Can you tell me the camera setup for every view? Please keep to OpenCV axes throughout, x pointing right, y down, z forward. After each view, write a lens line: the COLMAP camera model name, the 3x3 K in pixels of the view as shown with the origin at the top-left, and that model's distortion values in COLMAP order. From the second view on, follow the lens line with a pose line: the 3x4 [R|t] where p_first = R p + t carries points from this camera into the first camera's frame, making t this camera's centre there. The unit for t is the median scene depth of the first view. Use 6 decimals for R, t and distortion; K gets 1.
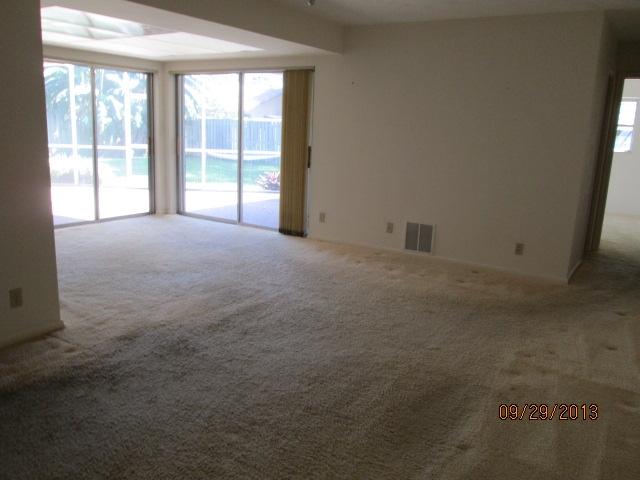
lens RADIAL K [[536.5, 0, 320.0], [0, 536.5, 240.0], [0, 0, 1]] dist [0.000292, 0.007538]
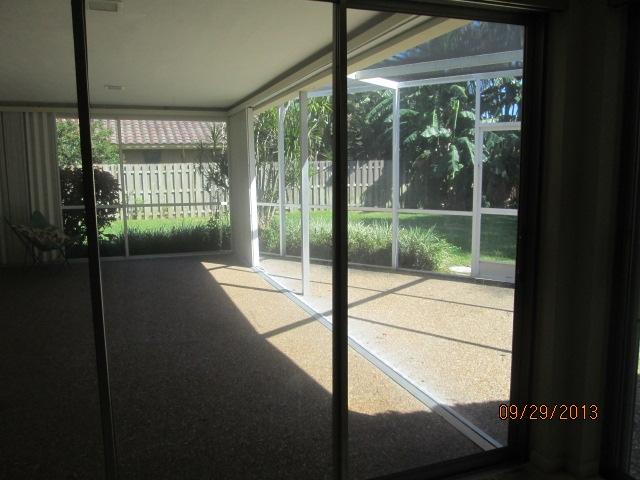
lens RADIAL K [[536.5, 0, 320.0], [0, 536.5, 240.0], [0, 0, 1]] dist [0.000292, 0.007538]
pose [[0.798075, 0.034994, -0.601542, -0.141160], [-0.089531, 0.994117, -0.060950, -0.088767], [0.595870, 0.102499, 0.796513, 0.433904]]
